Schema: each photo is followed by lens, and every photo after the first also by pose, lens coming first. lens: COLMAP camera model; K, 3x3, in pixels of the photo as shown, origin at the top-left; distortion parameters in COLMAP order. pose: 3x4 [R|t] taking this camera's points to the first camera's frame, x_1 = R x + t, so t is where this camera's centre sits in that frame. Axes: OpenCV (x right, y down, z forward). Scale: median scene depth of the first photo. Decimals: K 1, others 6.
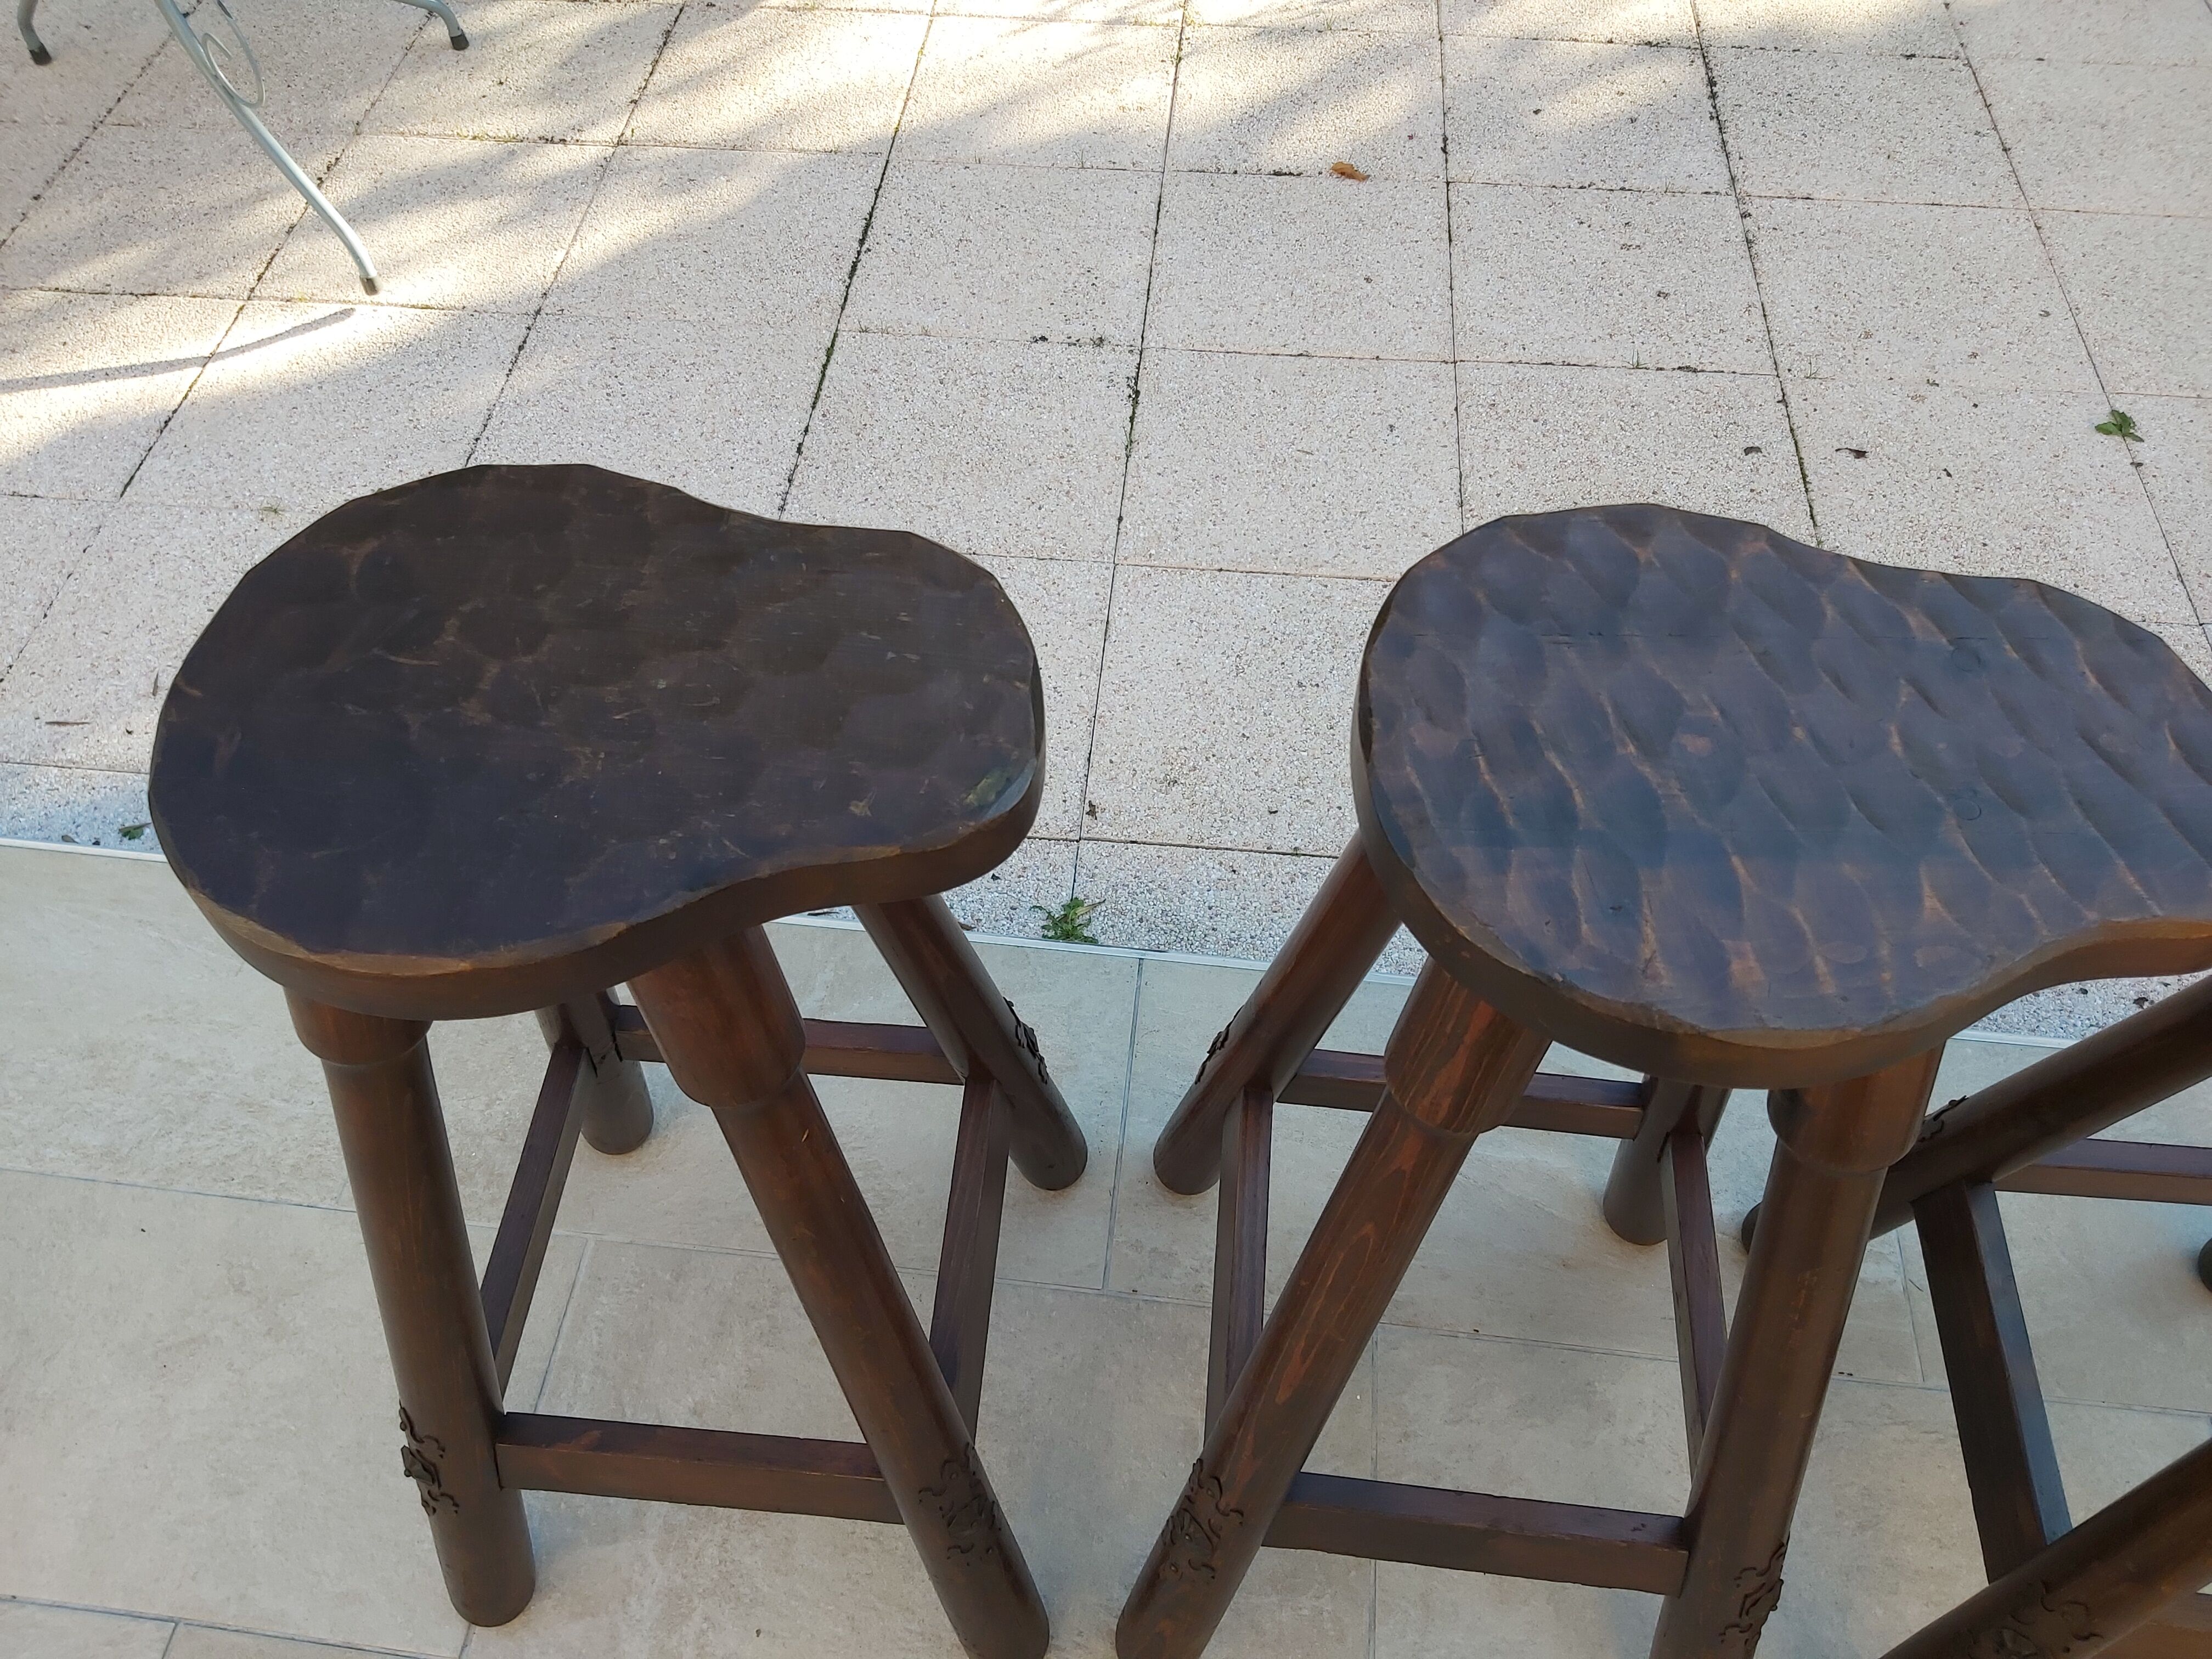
lens RADIAL K [[1894.3, 0, 1026.9], [0, 1894.3, 829.0], [0, 0, 1]] dist [0.114704, -0.249884]
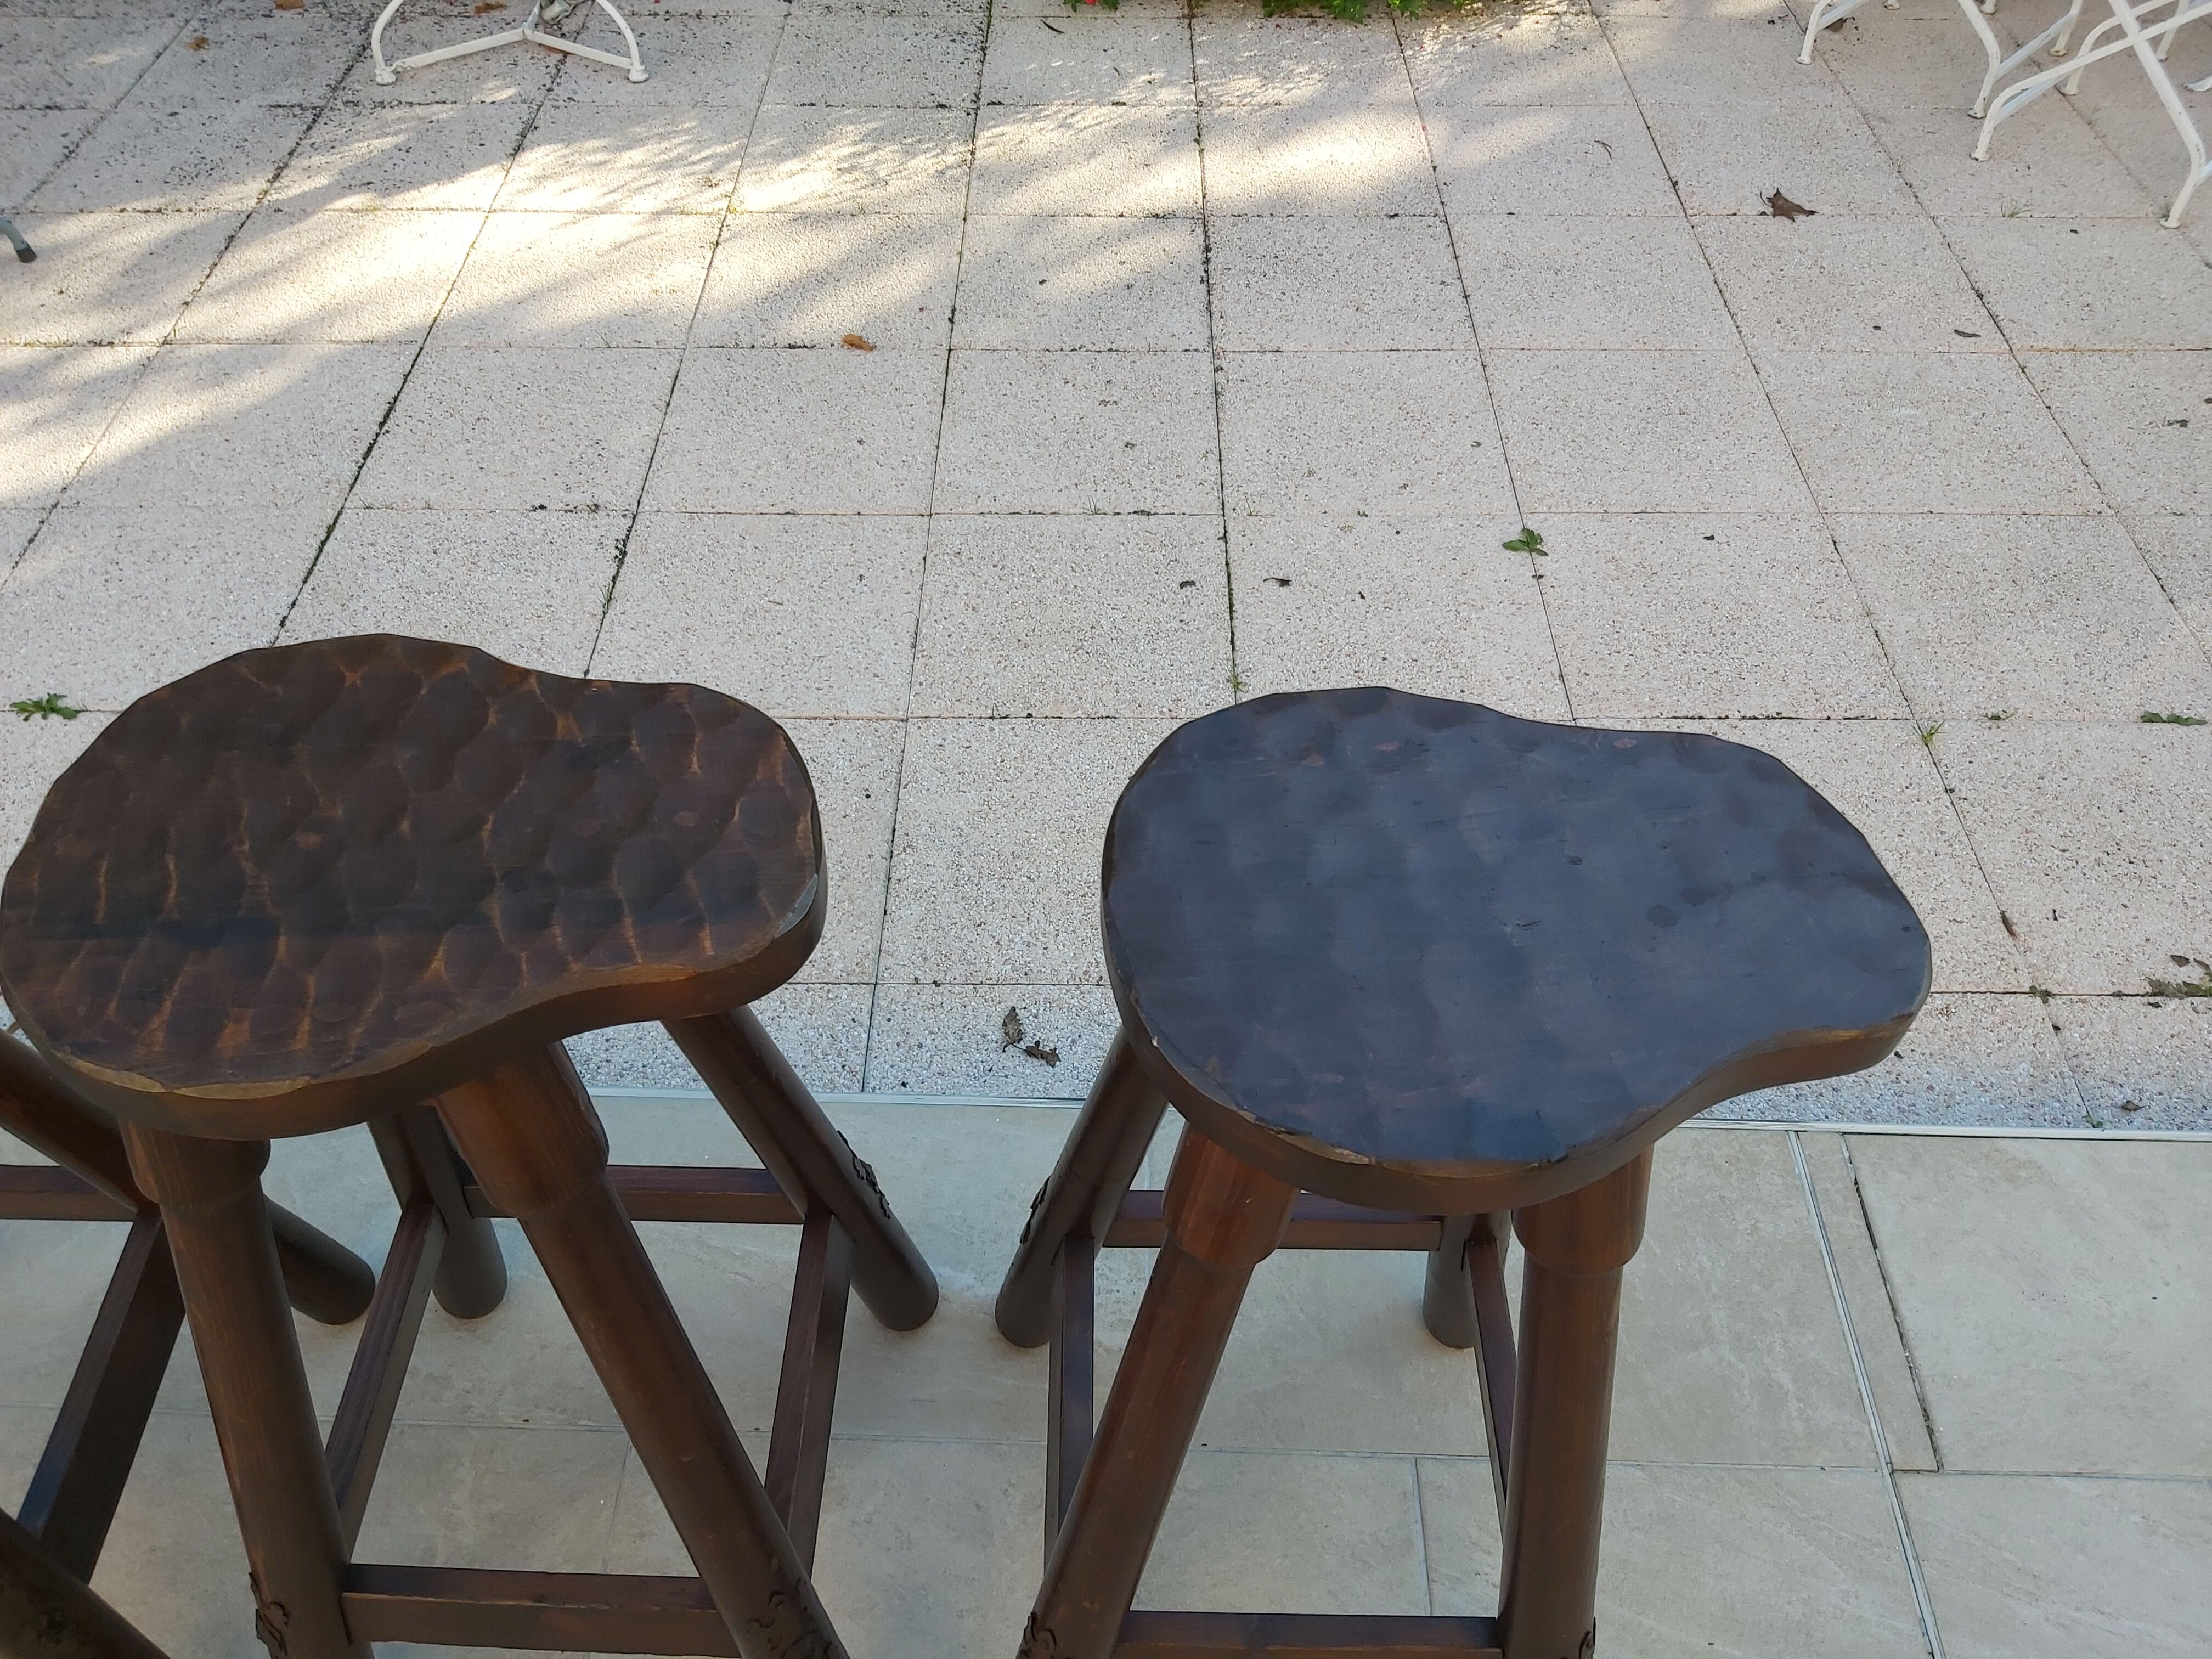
lens RADIAL K [[1863.5, 0, 1106.0], [0, 1863.5, 829.5], [0, 0, 1]] dist [0.078728, -0.160734]
pose [[0.996231, -0.056943, 0.065426, 0.225054], [0.061325, 0.995864, -0.067039, 0.009059], [-0.061338, 0.070799, 0.995603, -0.039905]]
